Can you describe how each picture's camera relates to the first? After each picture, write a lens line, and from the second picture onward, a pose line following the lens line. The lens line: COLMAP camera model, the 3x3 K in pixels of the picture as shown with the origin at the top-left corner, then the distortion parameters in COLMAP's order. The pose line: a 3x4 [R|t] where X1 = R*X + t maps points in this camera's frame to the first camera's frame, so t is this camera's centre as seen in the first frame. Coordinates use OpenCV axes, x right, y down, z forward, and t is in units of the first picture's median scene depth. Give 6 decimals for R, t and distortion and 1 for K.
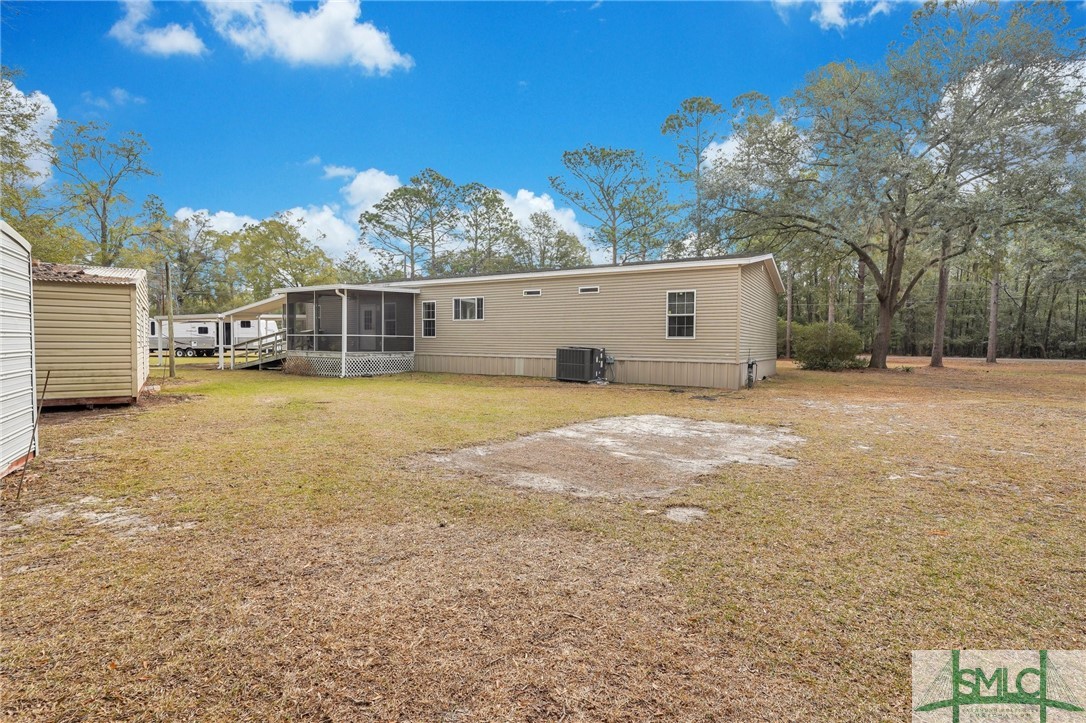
lens RADIAL K [[521.9, 0, 543.0], [0, 521.9, 361.5], [0, 0, 1]] dist [-0.000205, -0.000689]
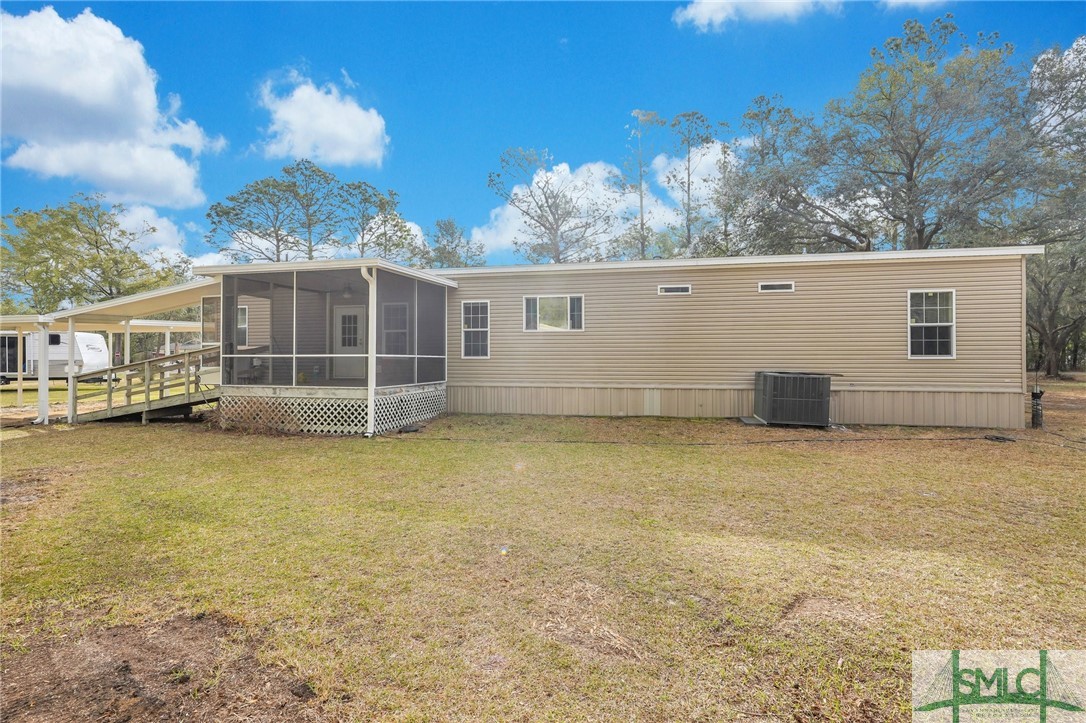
lens RADIAL K [[480.7, 0, 543.0], [0, 480.7, 361.5], [0, 0, 1]] dist [-0.001967, 0.000673]
pose [[0.944900, -0.008086, 0.327258, -0.351909], [0.019748, 0.999282, -0.032329, -0.023489], [-0.326762, 0.037010, 0.944382, 0.453361]]
